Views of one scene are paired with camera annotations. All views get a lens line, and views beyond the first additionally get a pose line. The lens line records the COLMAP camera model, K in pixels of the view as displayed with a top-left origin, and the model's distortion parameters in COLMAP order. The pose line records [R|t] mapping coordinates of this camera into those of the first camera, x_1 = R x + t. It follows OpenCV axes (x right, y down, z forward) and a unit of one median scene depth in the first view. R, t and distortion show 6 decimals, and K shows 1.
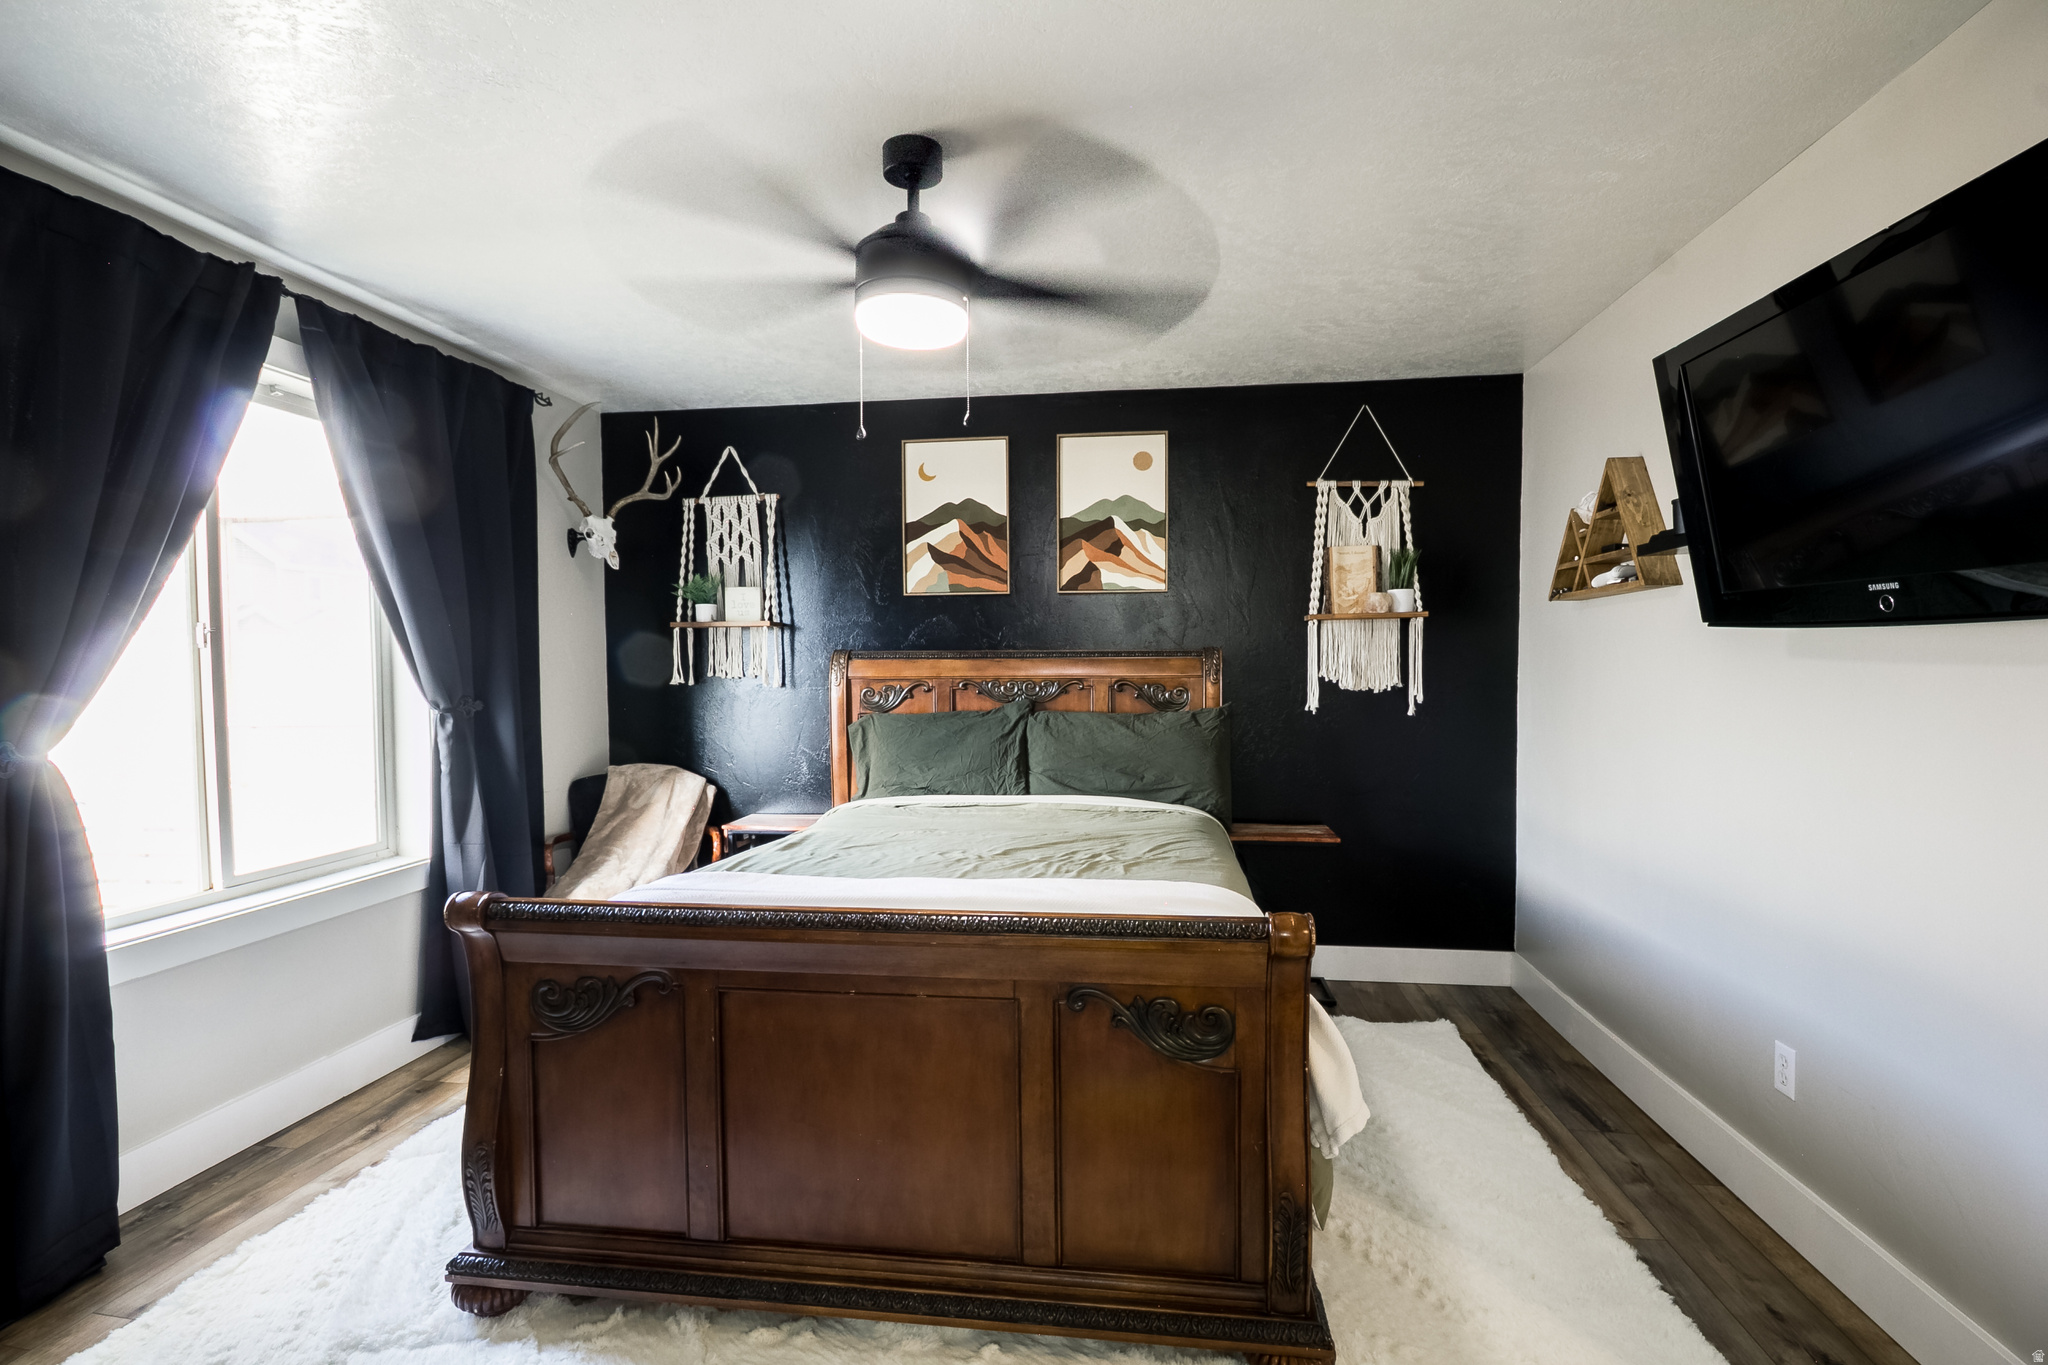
lens RADIAL K [[956.8, 0, 1024.0], [0, 956.8, 682.5], [0, 0, 1]] dist [-0.013356, 0.000958]
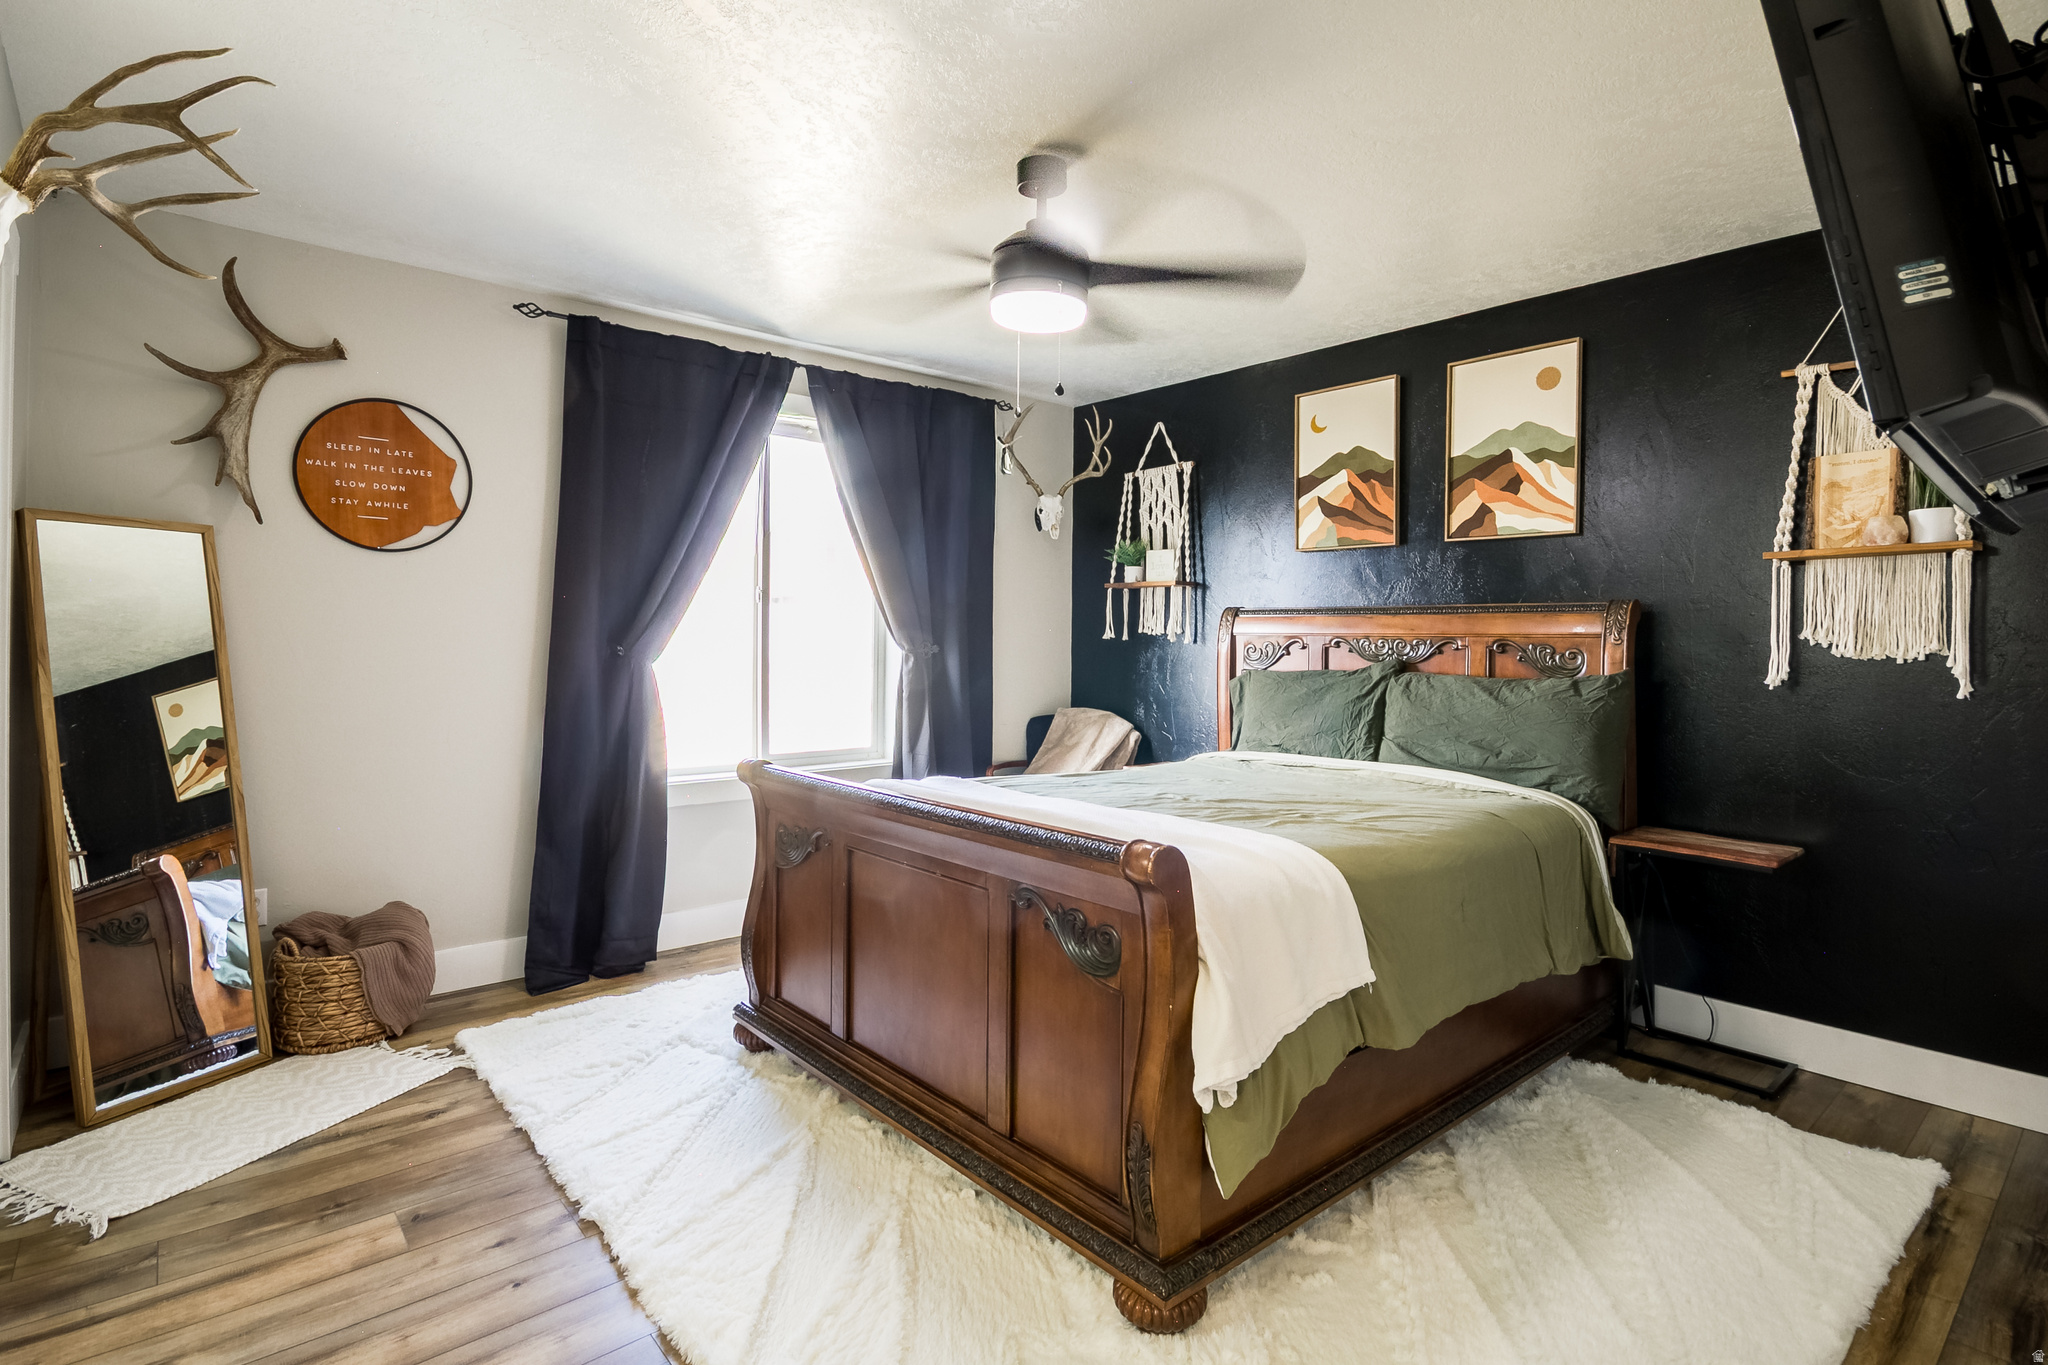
lens RADIAL K [[1012.5, 0, 1024.4], [0, 1012.5, 622.6], [0, 0, 1]] dist [0.002870, 0.000807]
pose [[0.744425, 0.003989, -0.667694, 0.378501], [-0.026906, 0.999349, -0.024027, 0.015277], [0.667163, 0.035852, 0.744048, 0.044422]]
